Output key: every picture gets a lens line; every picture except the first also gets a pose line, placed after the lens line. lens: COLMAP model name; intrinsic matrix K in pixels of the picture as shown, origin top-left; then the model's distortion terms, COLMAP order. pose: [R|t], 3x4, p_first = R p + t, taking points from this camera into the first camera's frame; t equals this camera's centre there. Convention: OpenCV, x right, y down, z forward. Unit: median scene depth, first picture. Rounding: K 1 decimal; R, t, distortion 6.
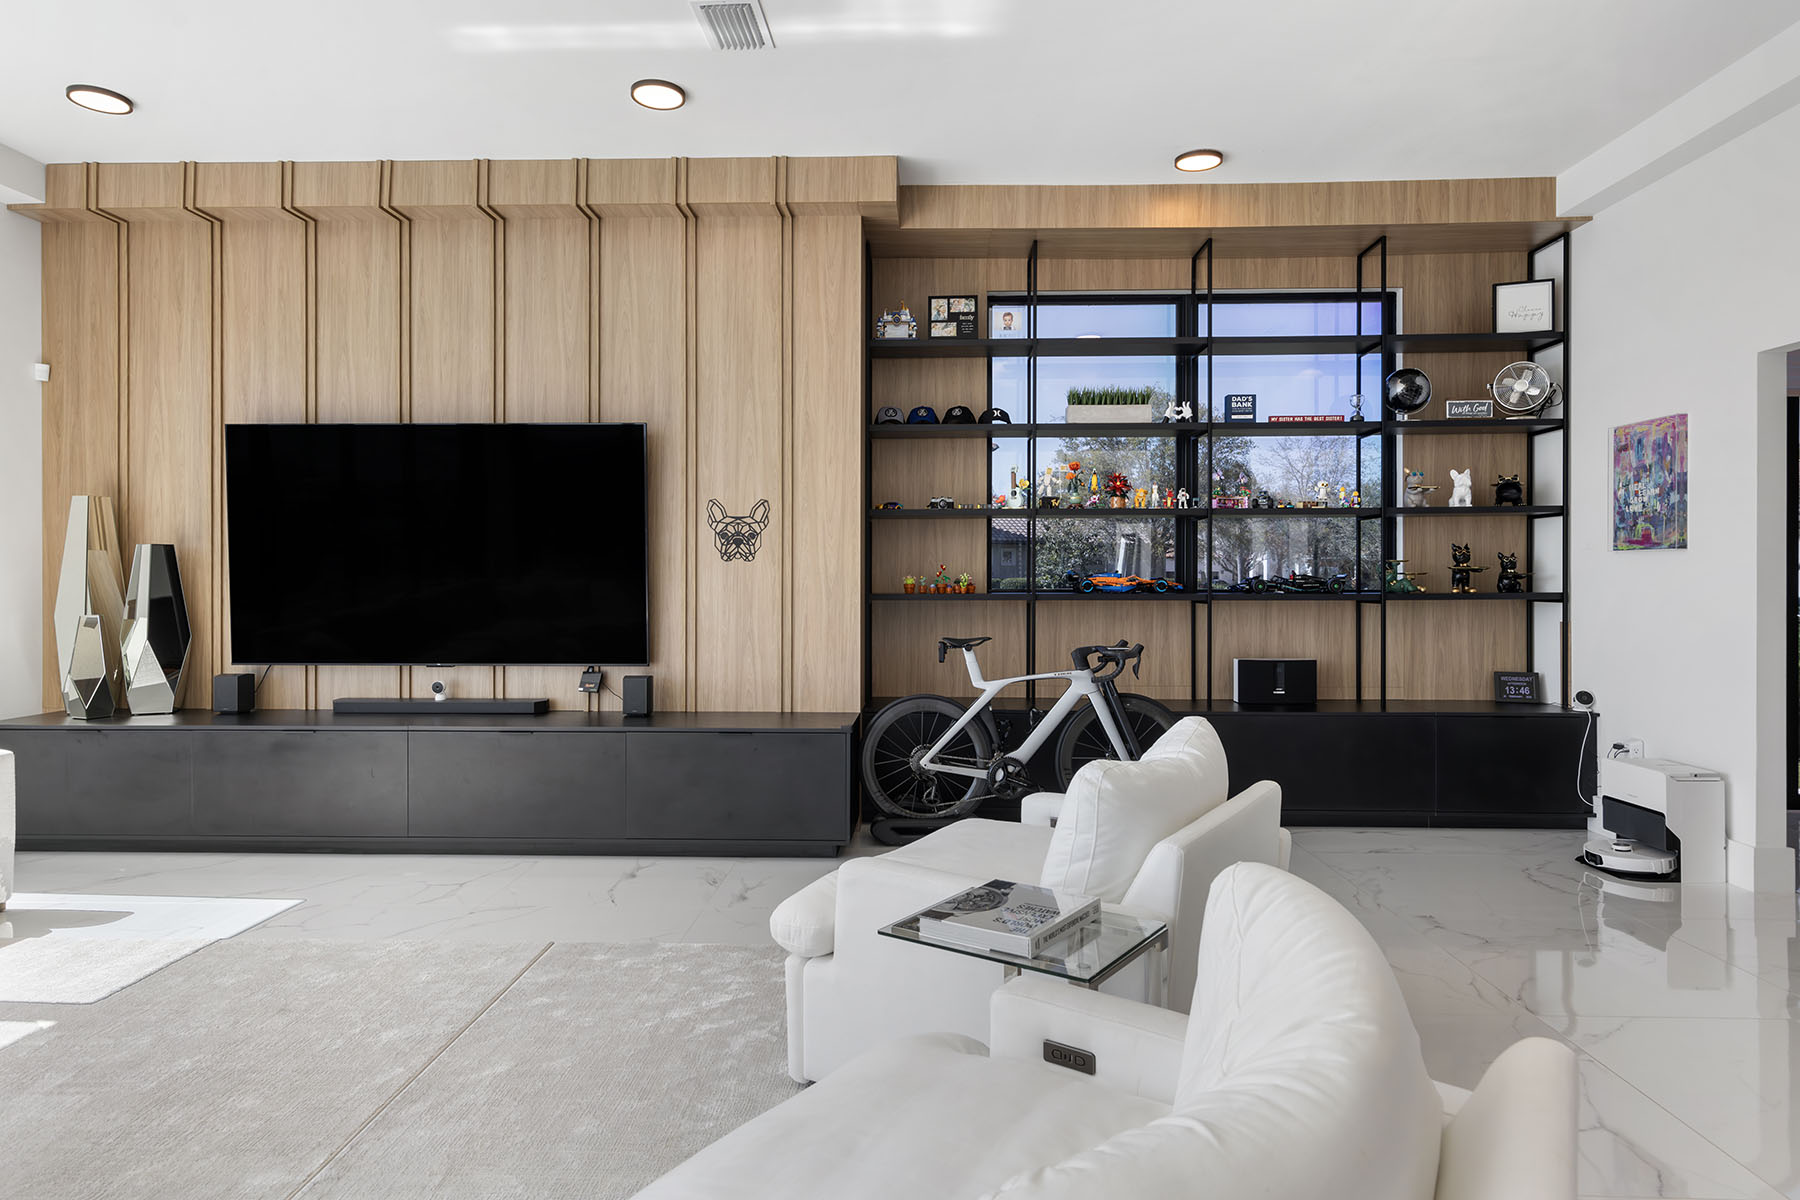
lens RADIAL K [[1022.5, 0, 904.9], [0, 1022.5, 573.0], [0, 0, 1]] dist [0.012353, -0.004906]
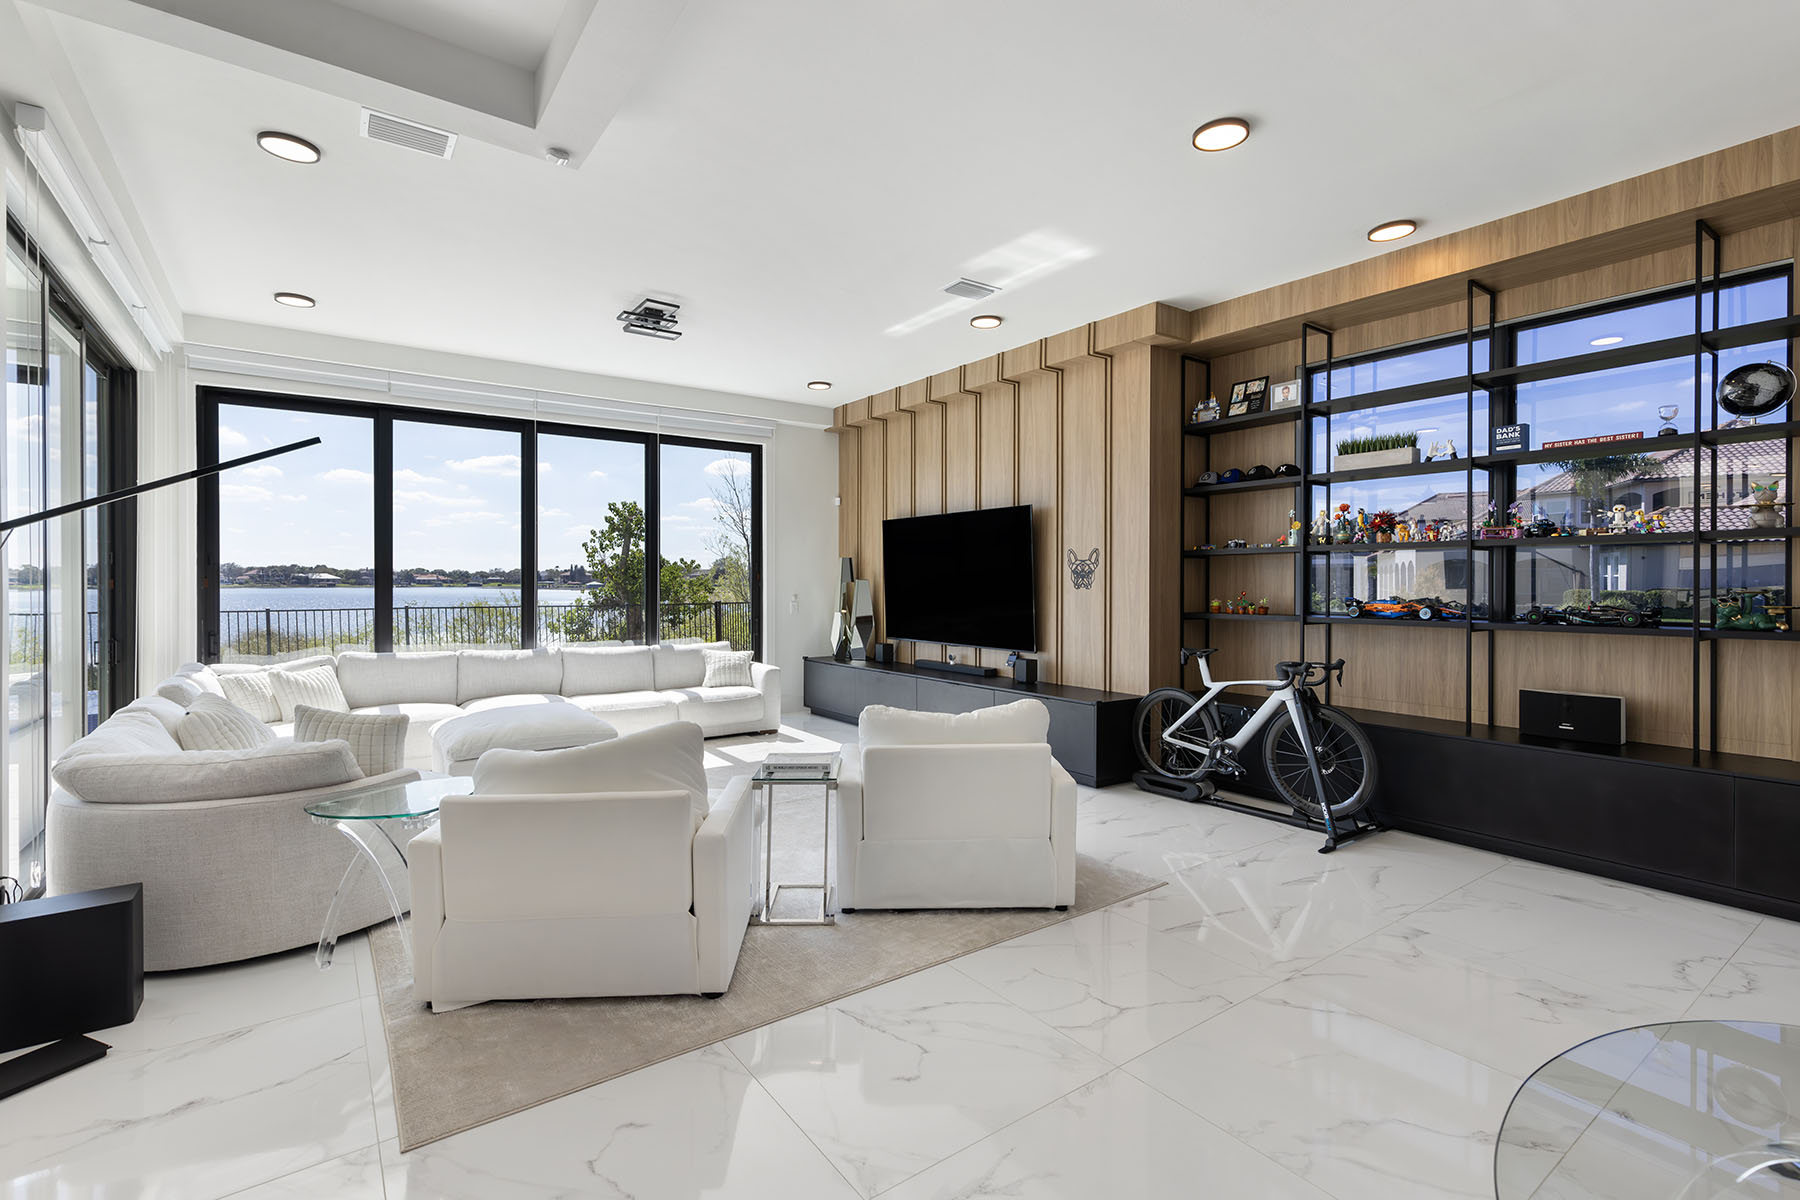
lens RADIAL K [[820.0, 0, 901.4], [0, 820.0, 587.4], [0, 0, 1]] dist [0.004213, -0.000366]
pose [[0.606389, 0.004732, -0.795154, 0.646183], [0.000650, 0.999979, 0.006447, -0.022122], [0.795168, -0.004426, 0.606373, 0.039354]]
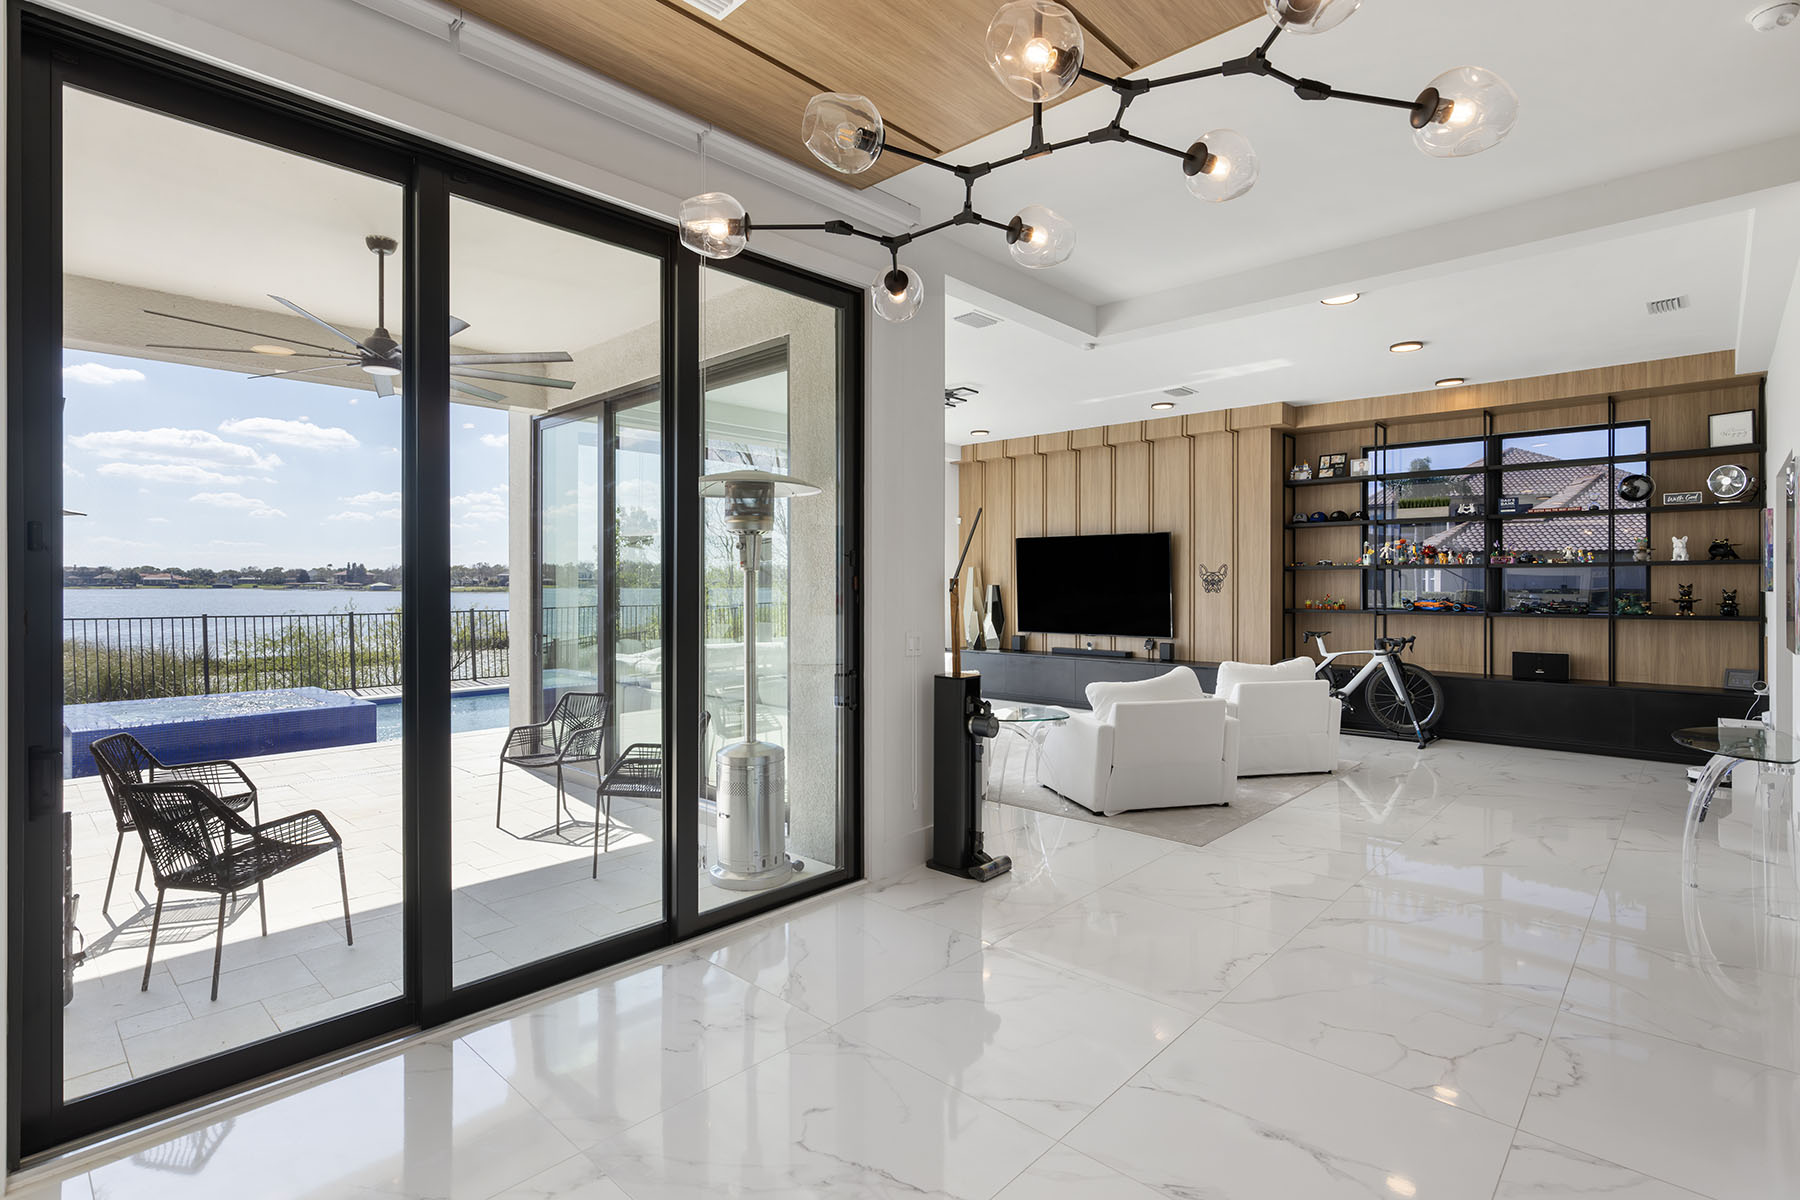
lens RADIAL K [[878.3, 0, 893.2], [0, 878.3, 582.5], [0, 0, 1]] dist [-0.008291, 0.000144]
pose [[0.746611, -0.000554, -0.665261, 0.568501], [0.000070, 1.000000, -0.000754, -0.031944], [0.665261, 0.000516, 0.746611, -0.841829]]
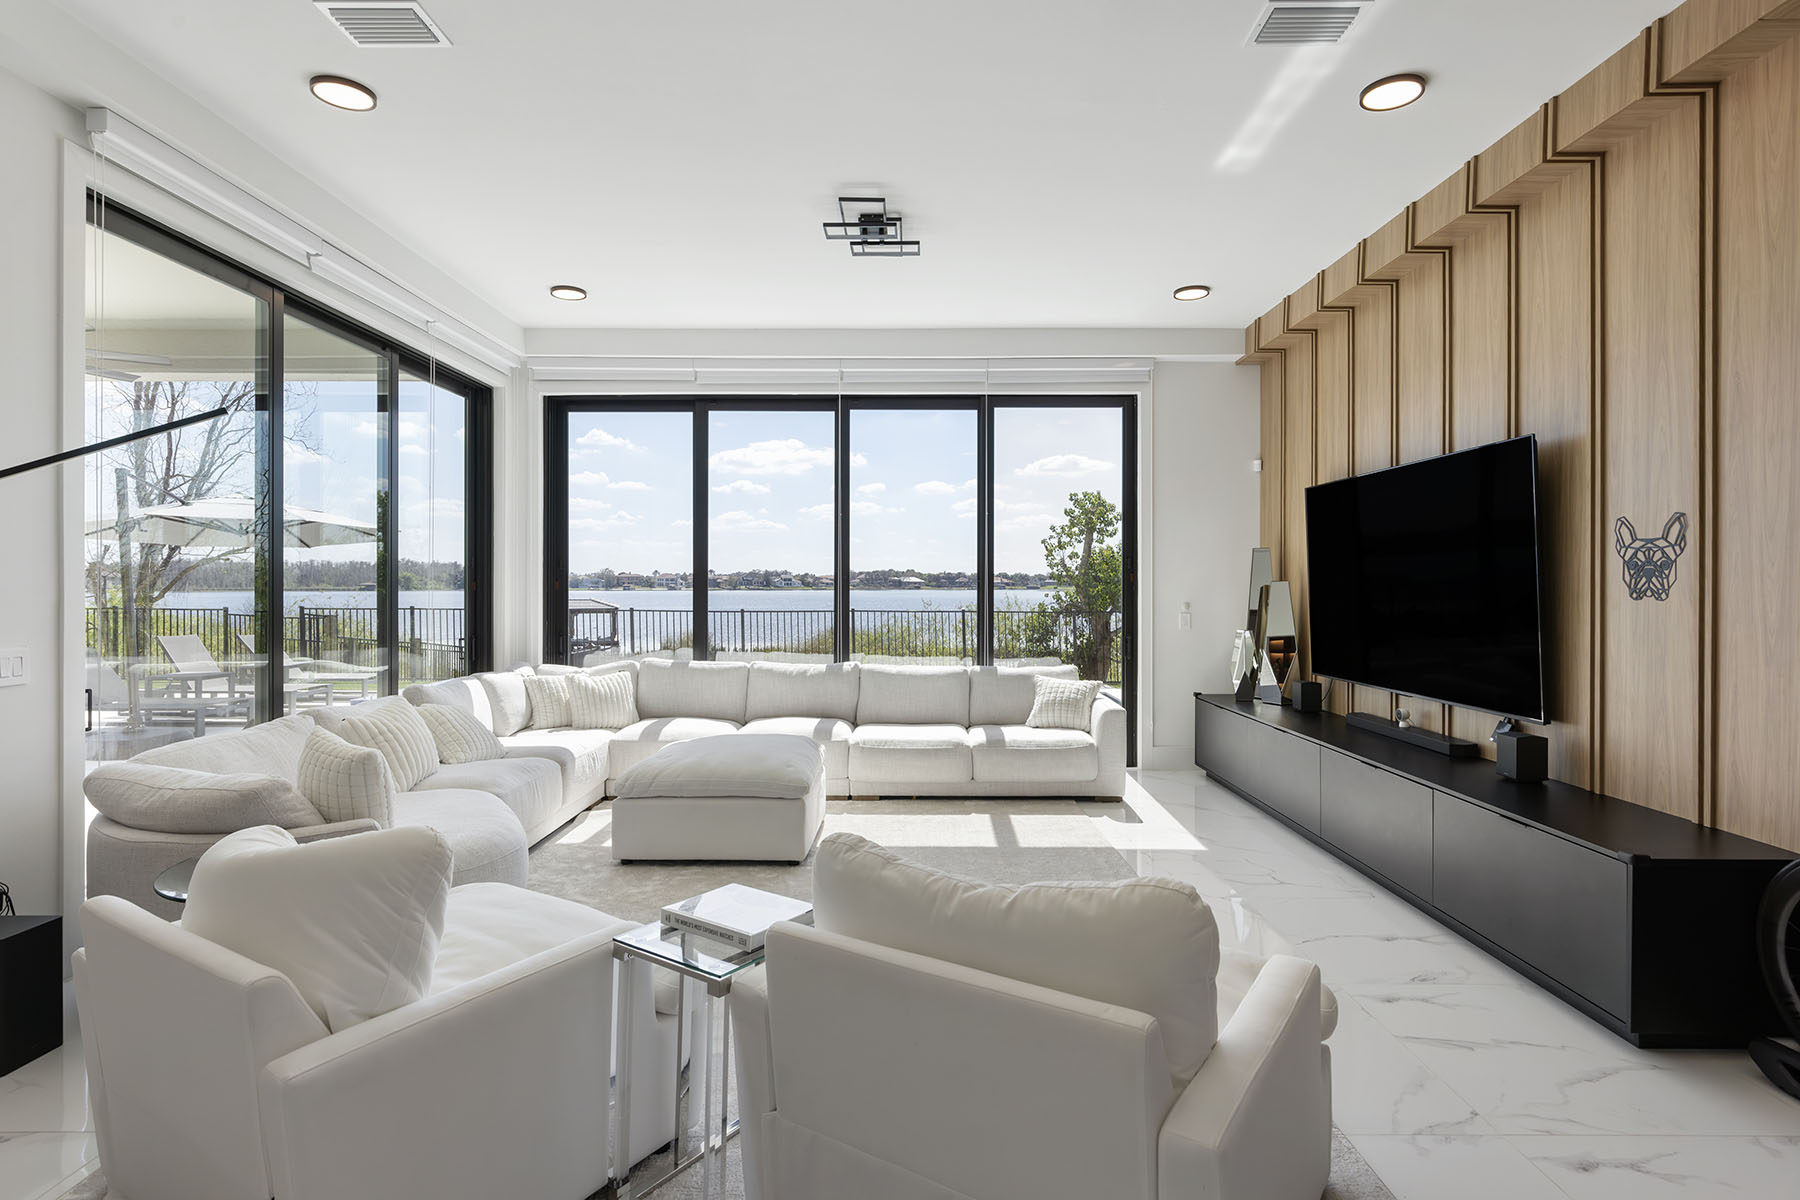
lens RADIAL K [[903.6, 0, 896.3], [0, 903.6, 586.2], [0, 0, 1]] dist [-0.015592, 0.001542]
pose [[0.016052, 0.001191, -0.999870, 0.459539], [0.000005, 0.999999, 0.001191, -0.022191], [0.999871, -0.000024, 0.016052, 0.455710]]
